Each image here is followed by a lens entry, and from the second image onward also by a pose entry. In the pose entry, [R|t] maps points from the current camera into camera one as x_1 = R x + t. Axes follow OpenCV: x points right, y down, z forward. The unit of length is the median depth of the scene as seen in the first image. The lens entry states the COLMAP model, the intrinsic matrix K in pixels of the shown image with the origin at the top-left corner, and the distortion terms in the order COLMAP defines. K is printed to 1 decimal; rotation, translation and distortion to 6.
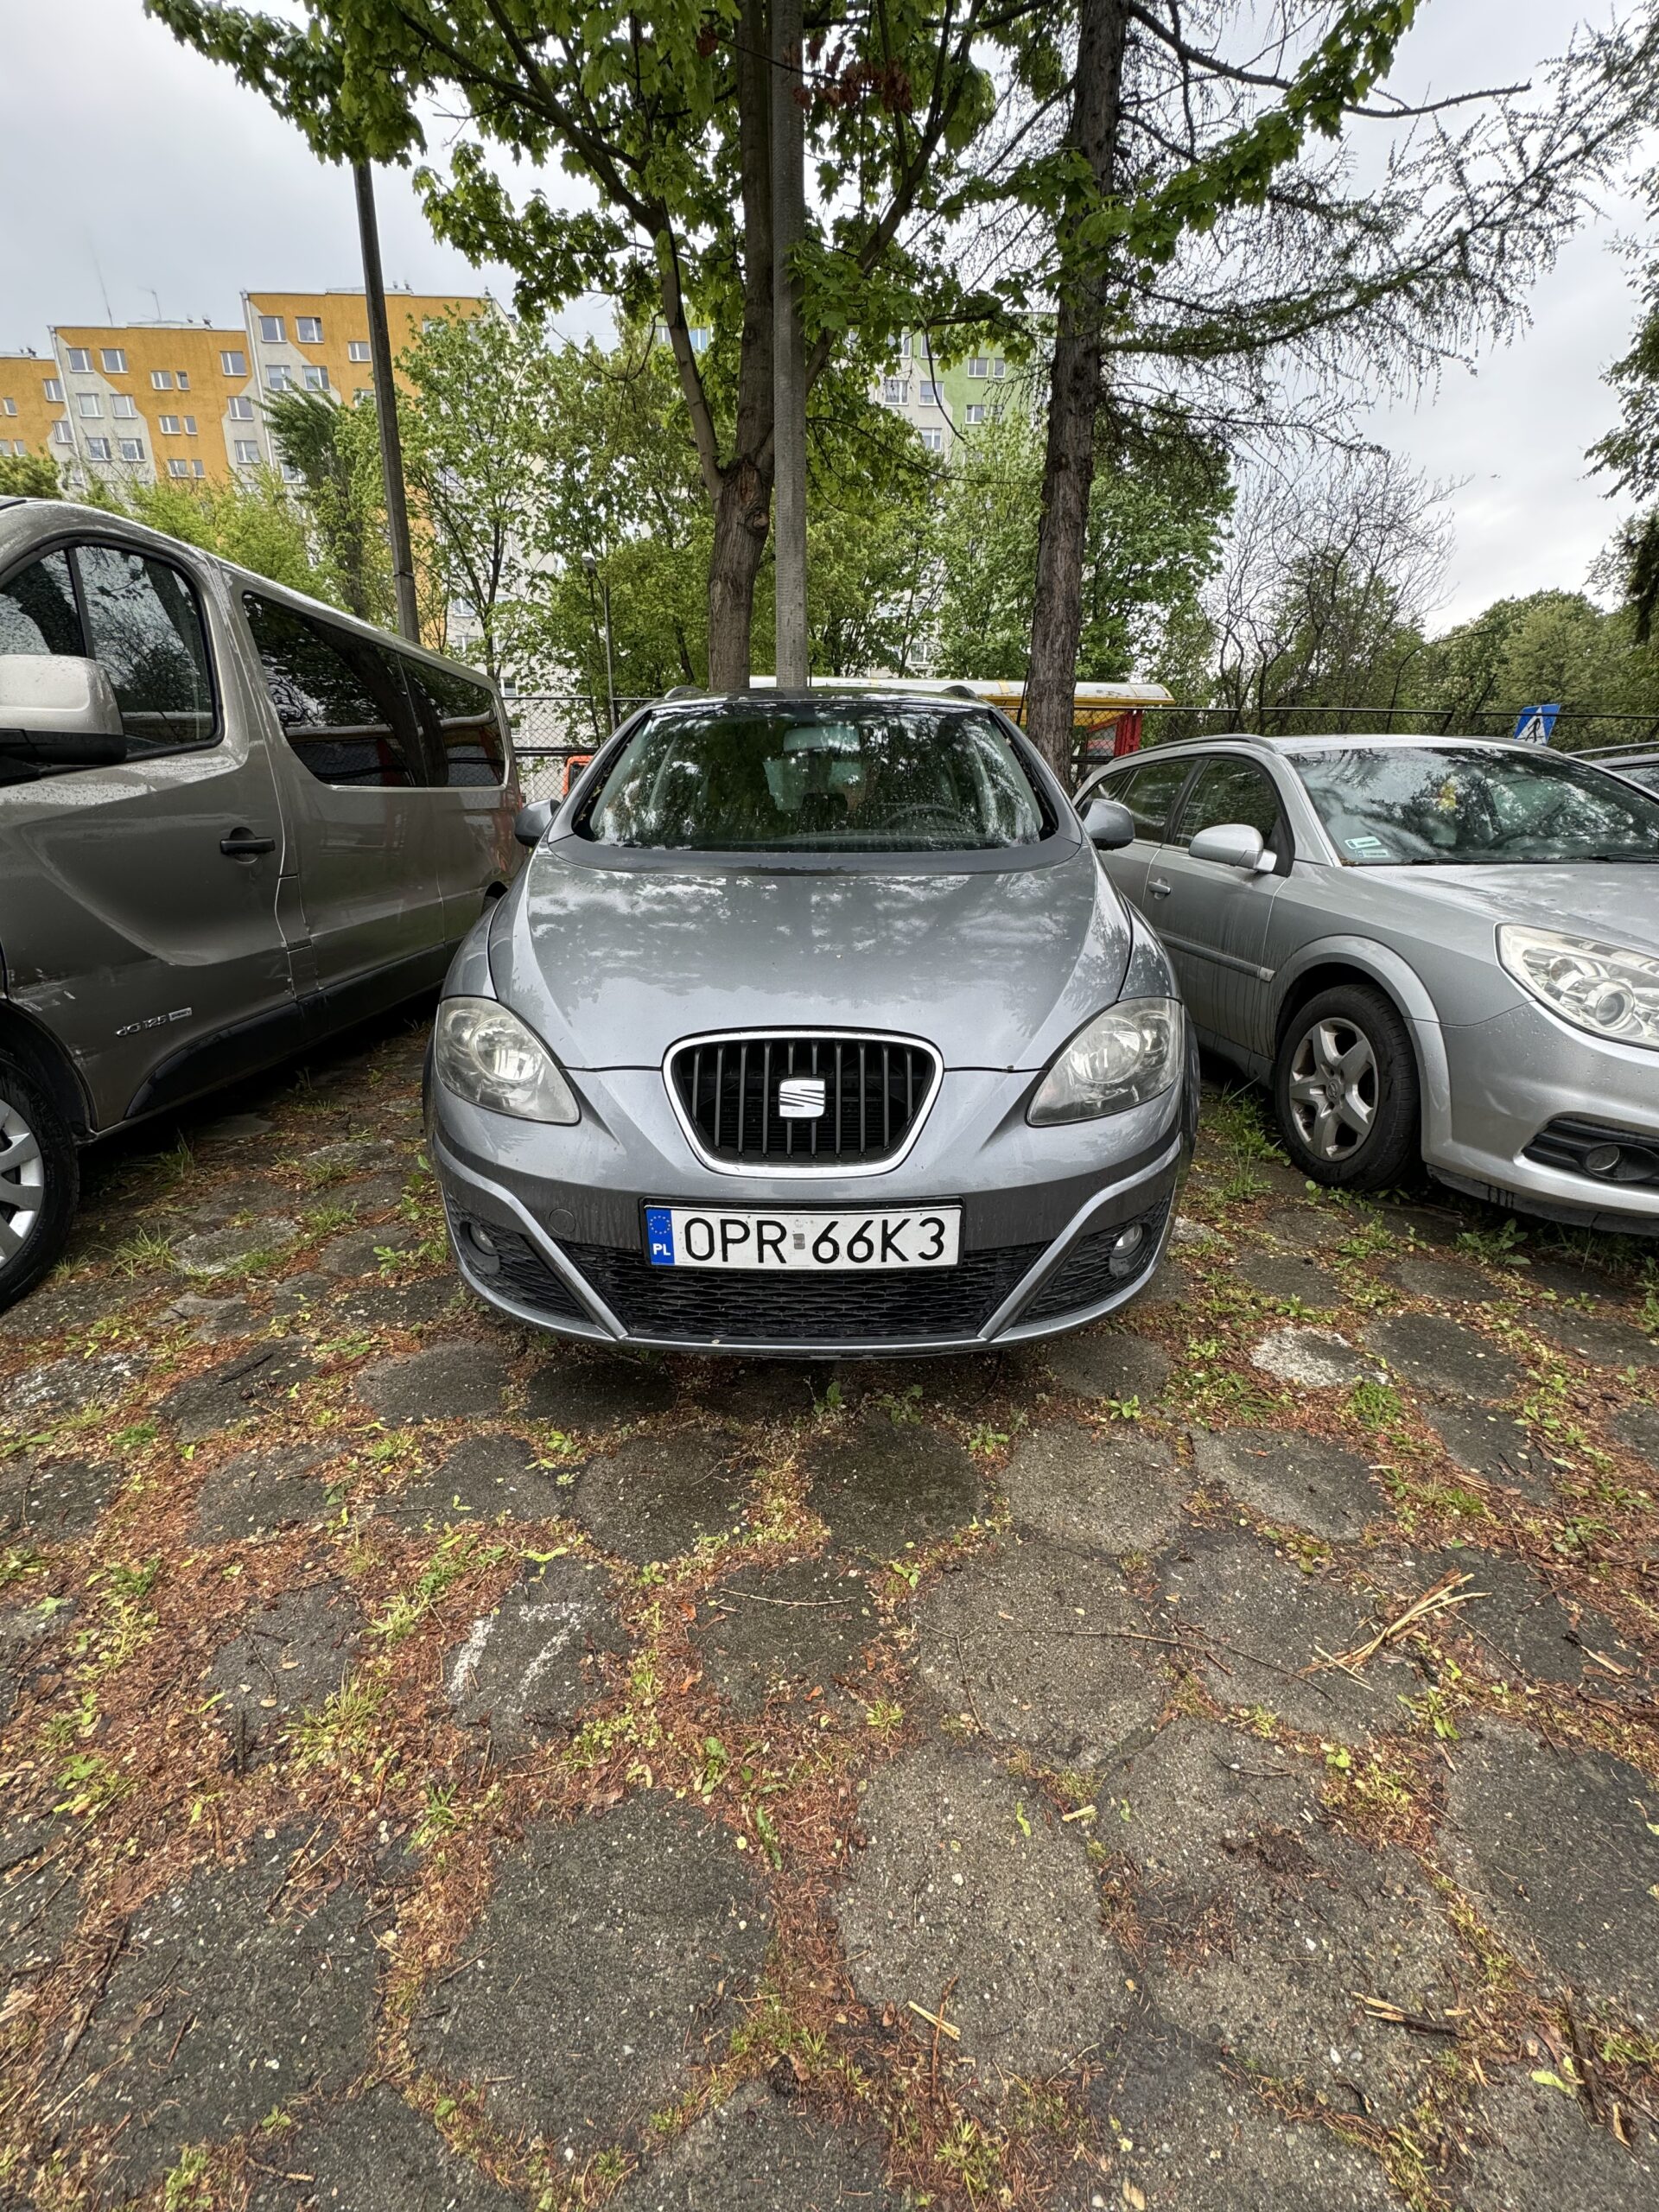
lens RADIAL K [[881.6, 0, 824.4], [0, 881.6, 1103.4], [0, 0, 1]] dist [-0.002667, 0.000343]
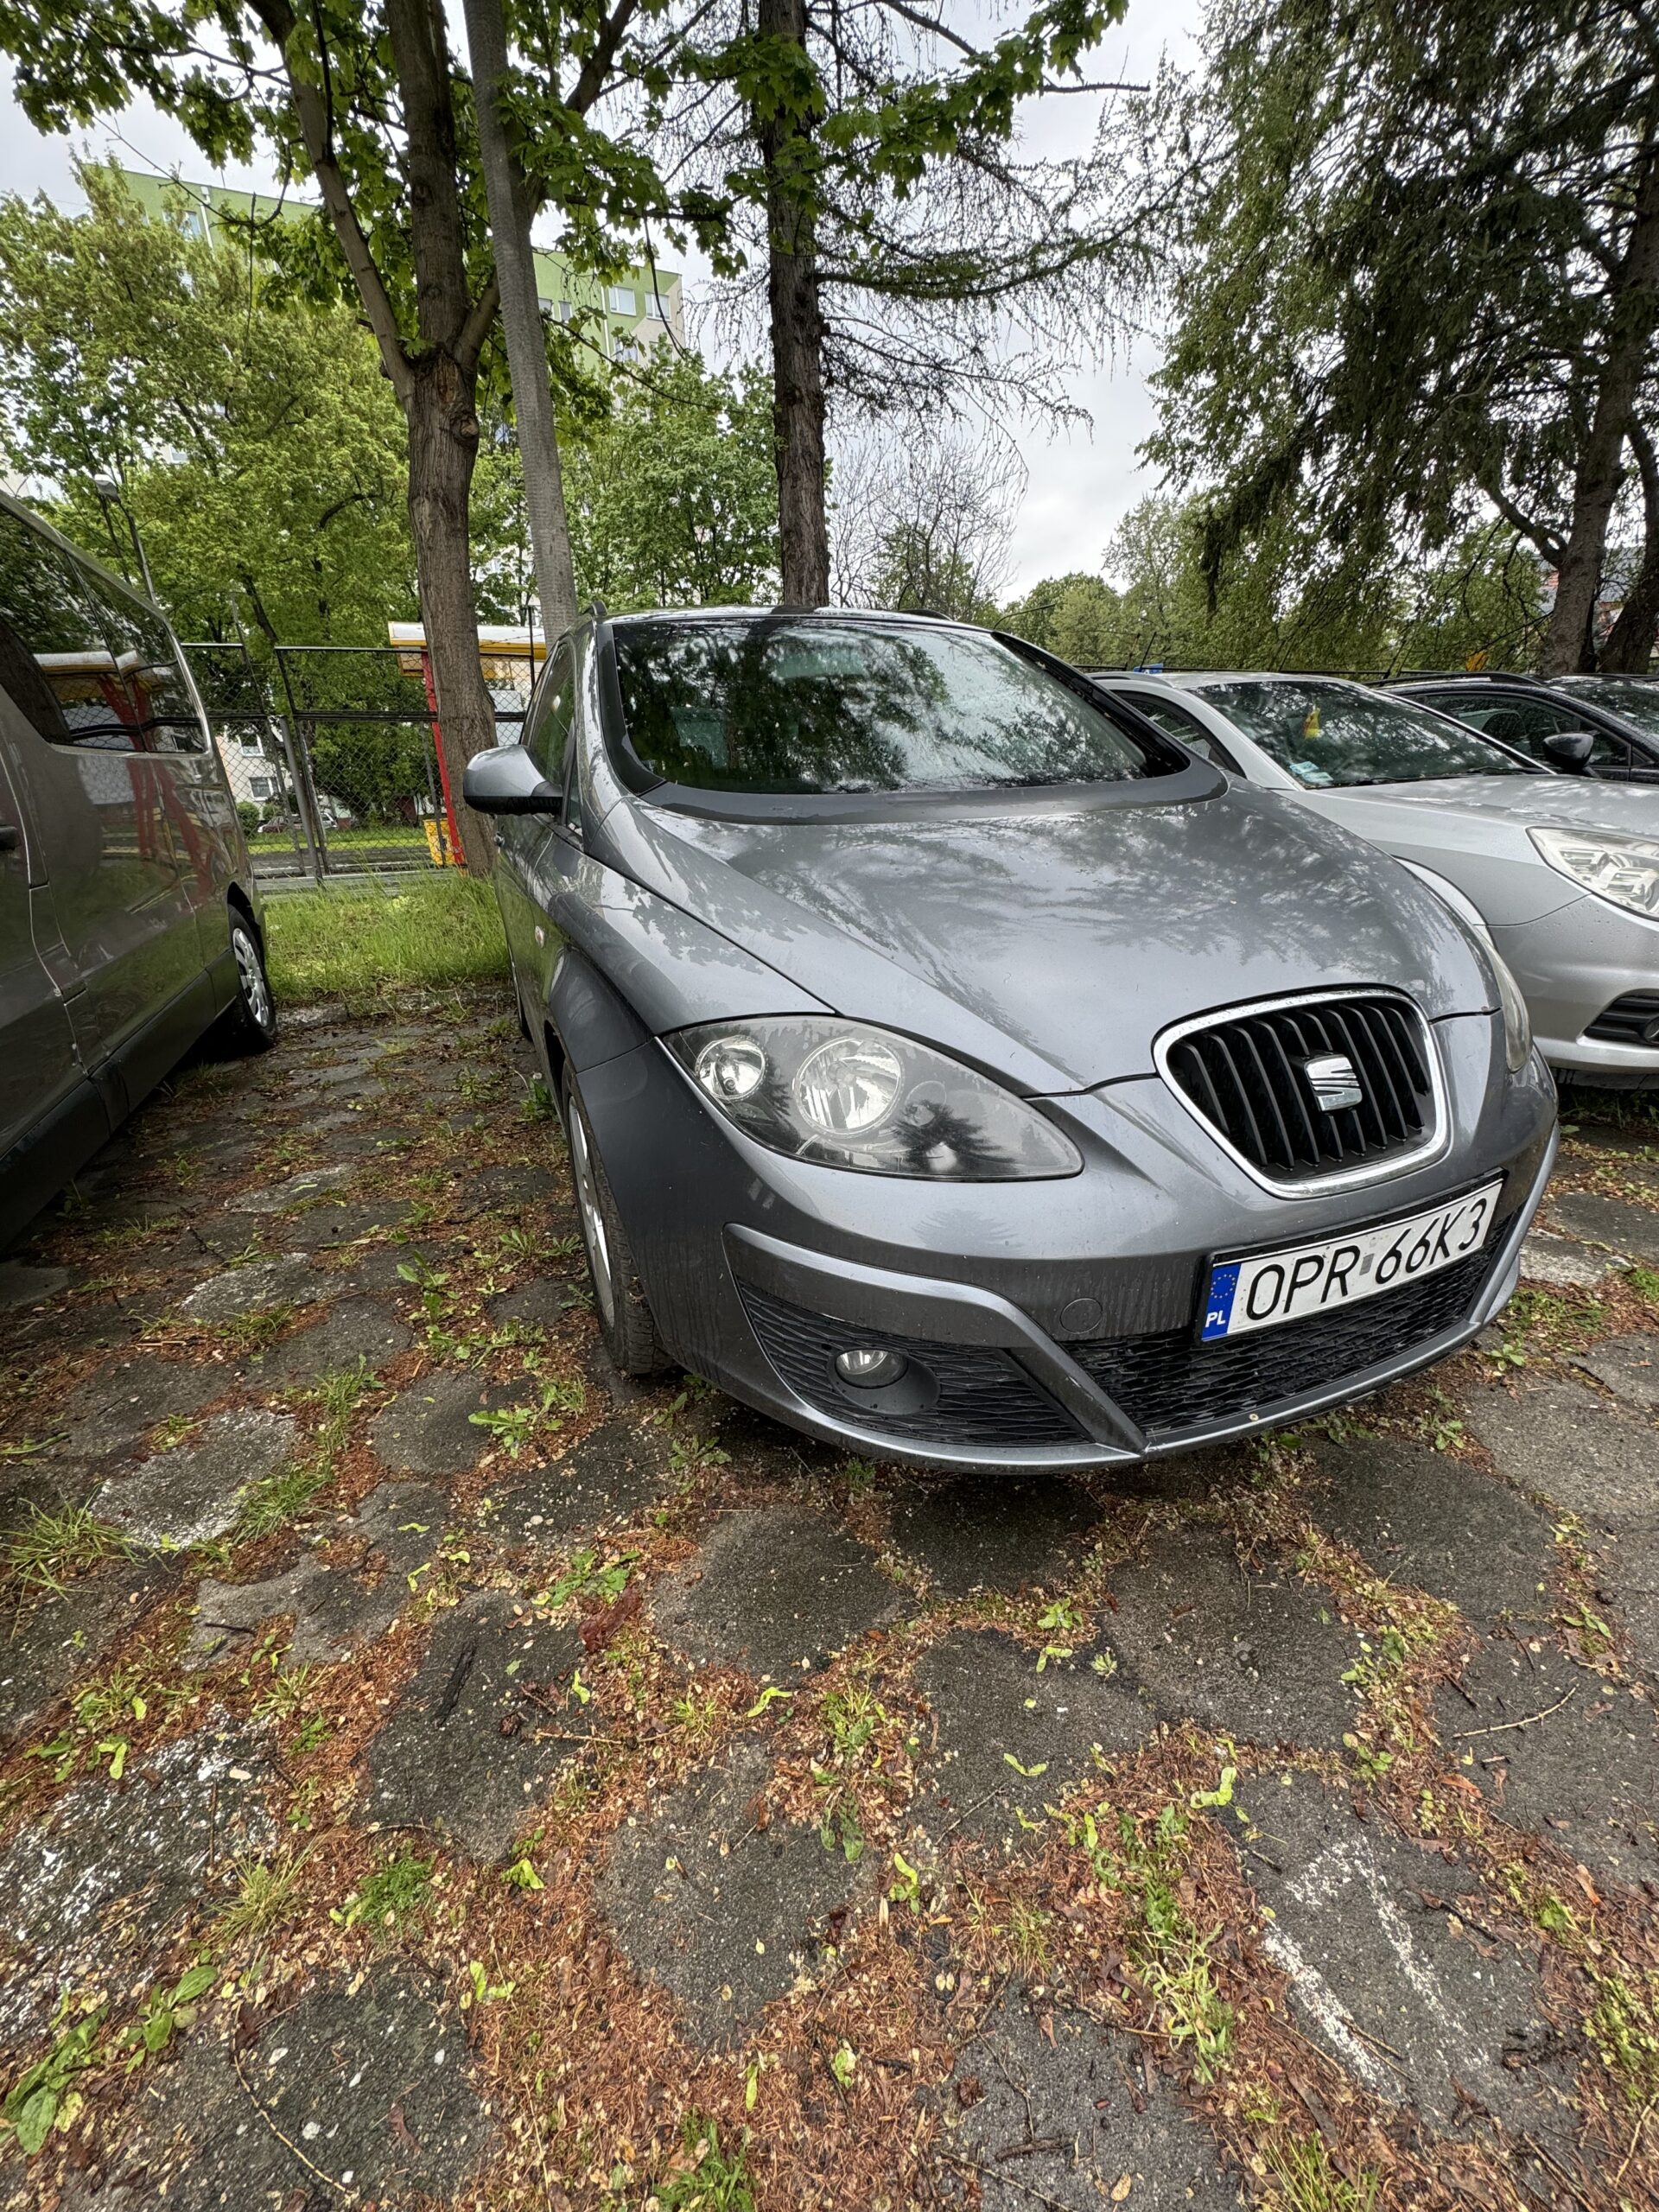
lens RADIAL K [[884.4, 0, 829.5], [0, 884.4, 1106.0], [0, 0, 1]] dist [-0.003583, 0.000296]
pose [[0.922152, -0.169583, 0.347674, -0.166877], [0.158876, 0.985516, 0.059304, -0.024139], [-0.352695, 0.000550, 0.935738, 0.101885]]
